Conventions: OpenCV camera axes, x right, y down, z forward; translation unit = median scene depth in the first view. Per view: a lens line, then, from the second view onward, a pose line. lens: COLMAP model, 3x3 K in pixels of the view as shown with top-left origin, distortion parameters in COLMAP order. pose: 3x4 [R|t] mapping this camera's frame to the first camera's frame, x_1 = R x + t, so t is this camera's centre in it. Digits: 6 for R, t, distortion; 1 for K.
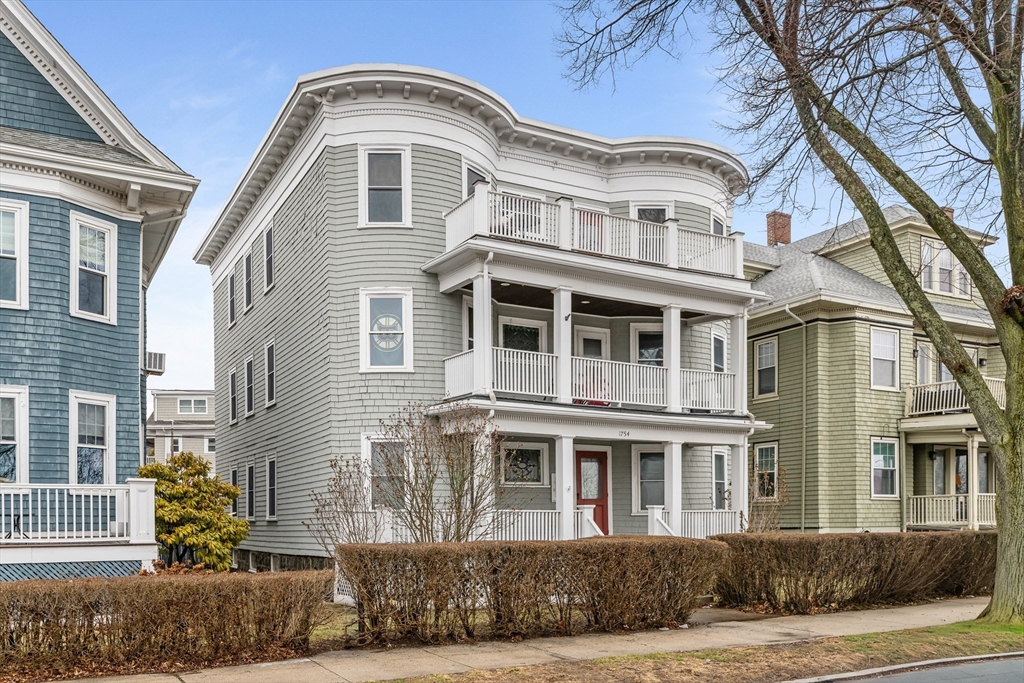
lens RADIAL K [[847.7, 0, 510.6], [0, 847.7, 408.0], [0, 0, 1]] dist [0.000428, -0.007479]
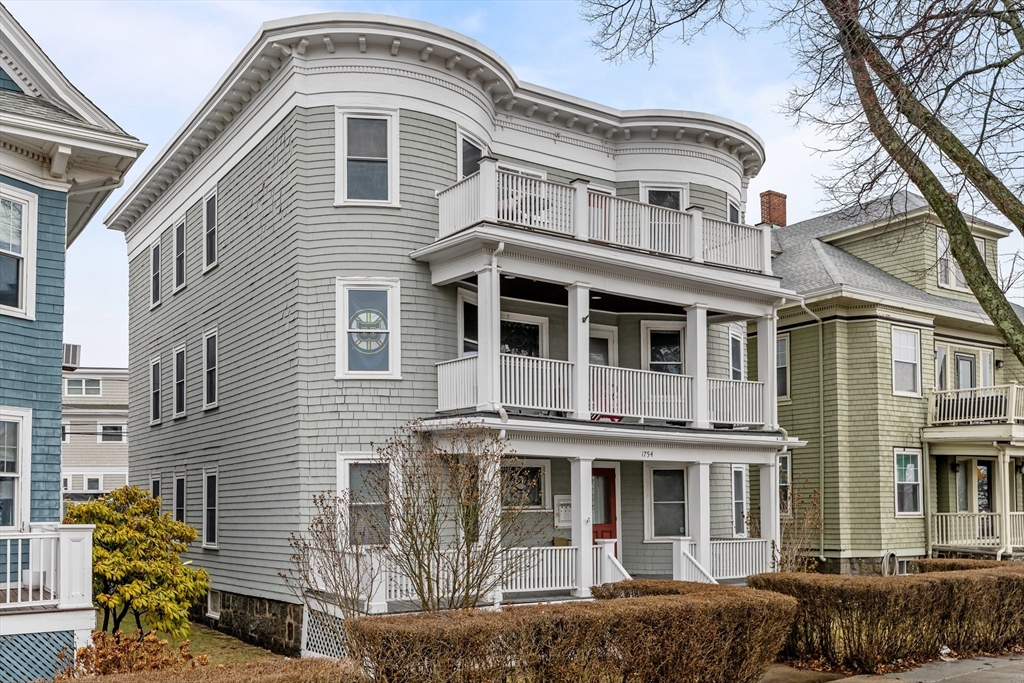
lens RADIAL K [[908.2, 0, 512.2], [0, 908.2, 340.7], [0, 0, 1]] dist [-0.009900, 0.013799]
pose [[0.993304, 0.014653, 0.114597, -0.105810], [-0.011280, 0.999485, -0.030032, -0.053323], [-0.114978, 0.028539, 0.992958, 0.090420]]
